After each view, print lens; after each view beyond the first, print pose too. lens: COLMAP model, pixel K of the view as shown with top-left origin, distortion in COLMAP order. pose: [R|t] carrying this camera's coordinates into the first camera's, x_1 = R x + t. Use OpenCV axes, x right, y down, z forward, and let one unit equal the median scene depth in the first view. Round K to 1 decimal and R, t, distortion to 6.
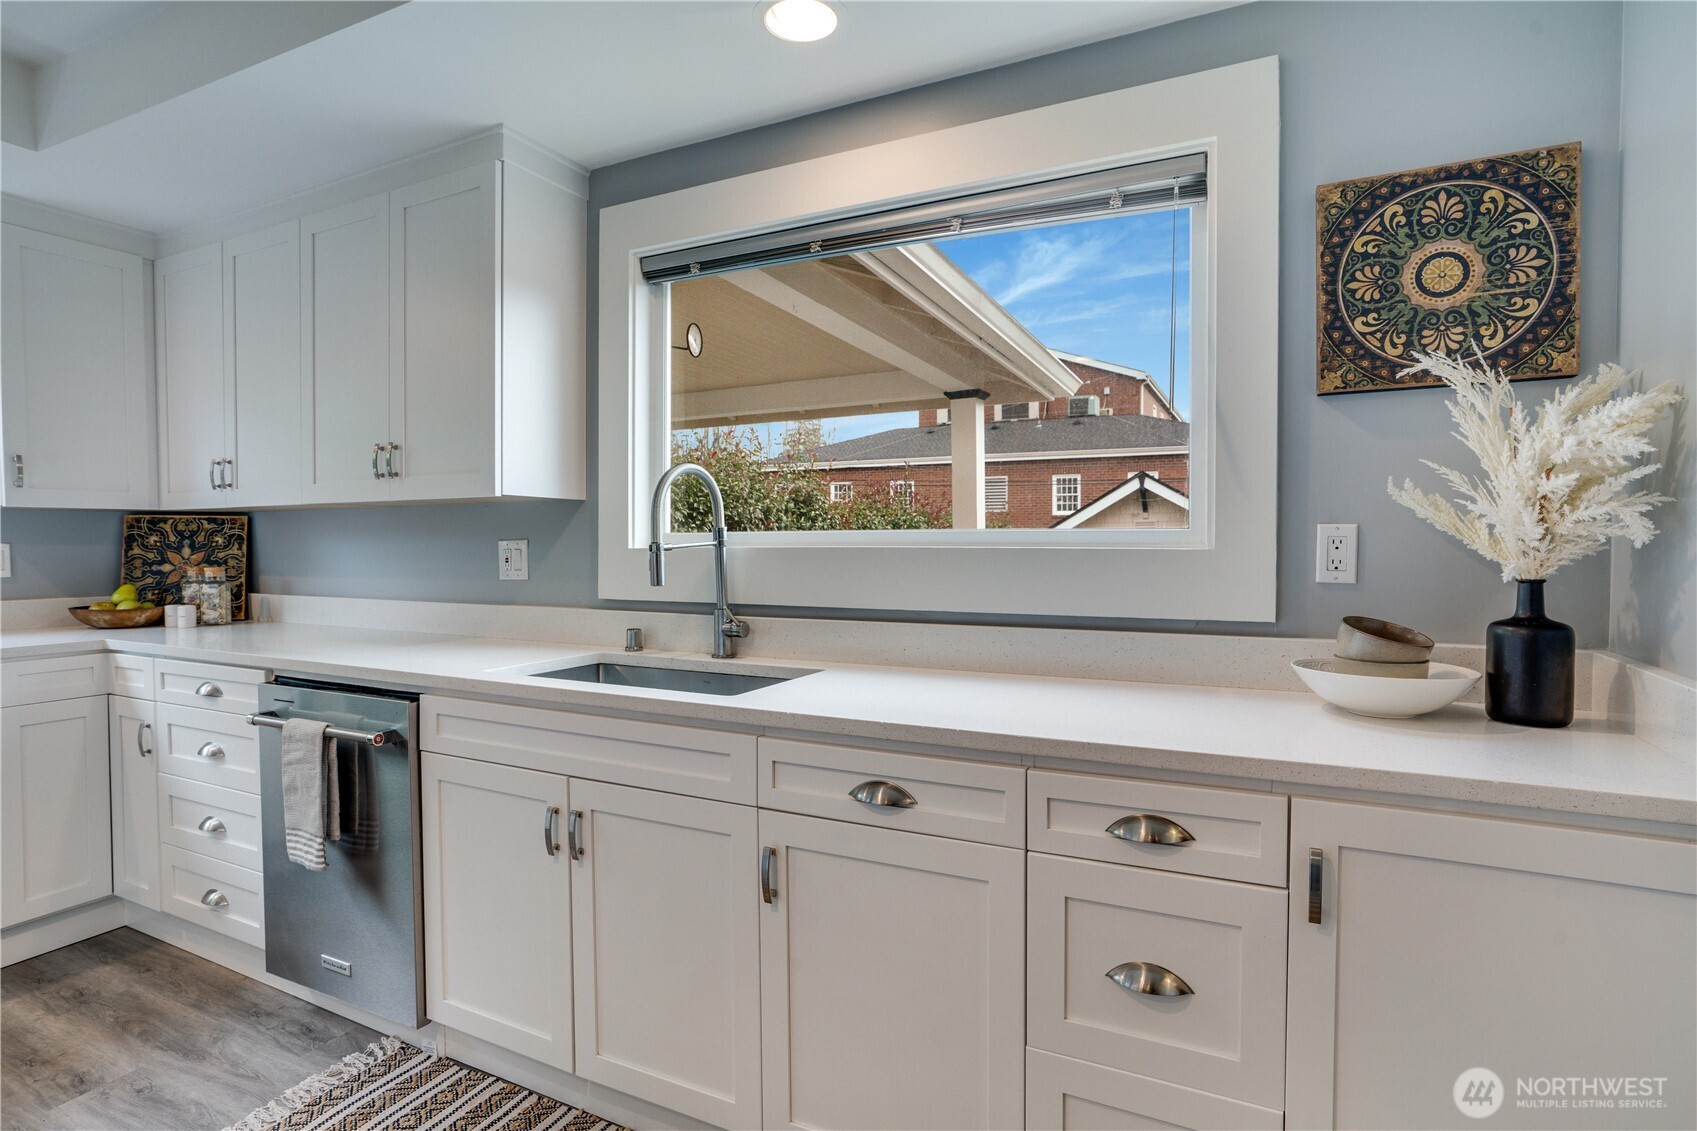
lens RADIAL K [[869.3, 0, 848.5], [0, 869.3, 565.5], [0, 0, 1]] dist [-0.000991, 0.000366]
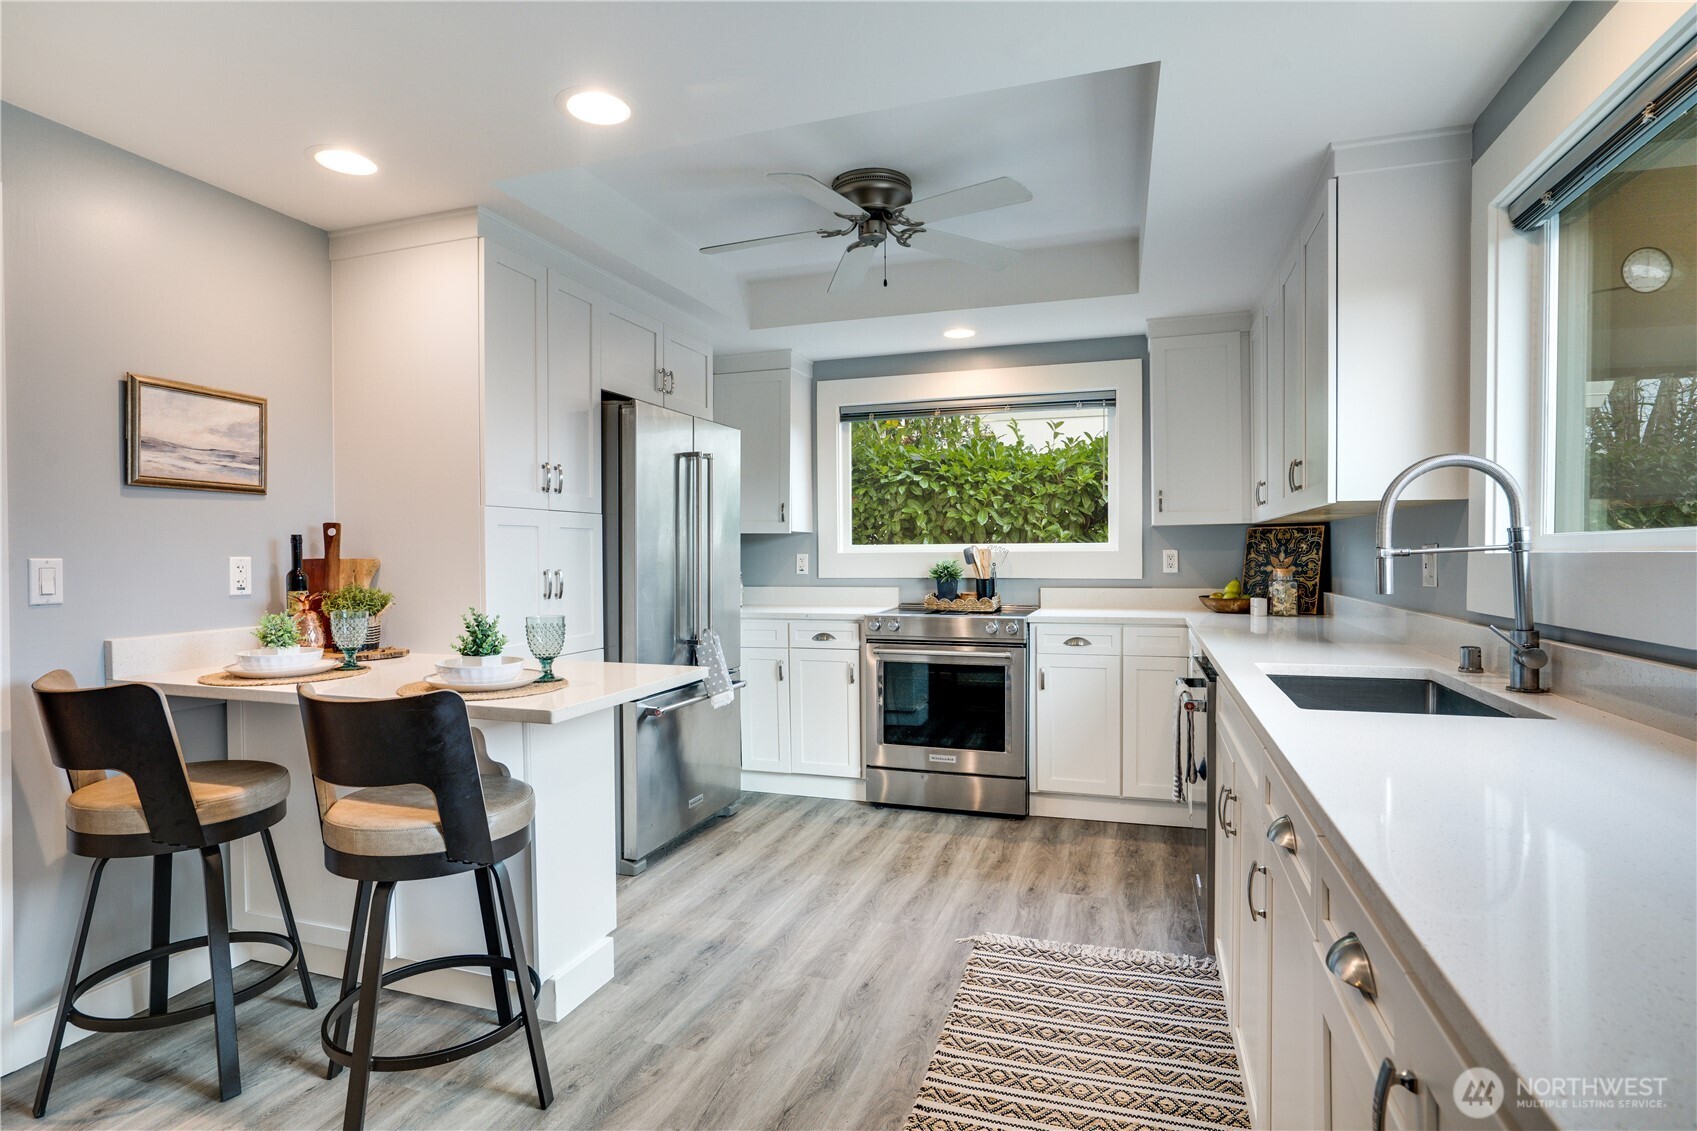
lens RADIAL K [[887.5, 0, 848.5], [0, 887.5, 565.5], [0, 0, 1]] dist [-0.001470, 0.000124]
pose [[0.155267, 0.012844, -0.987789, 0.416138], [-0.015840, 0.999819, 0.010511, -0.006075], [0.987746, 0.014014, 0.155442, 0.203665]]
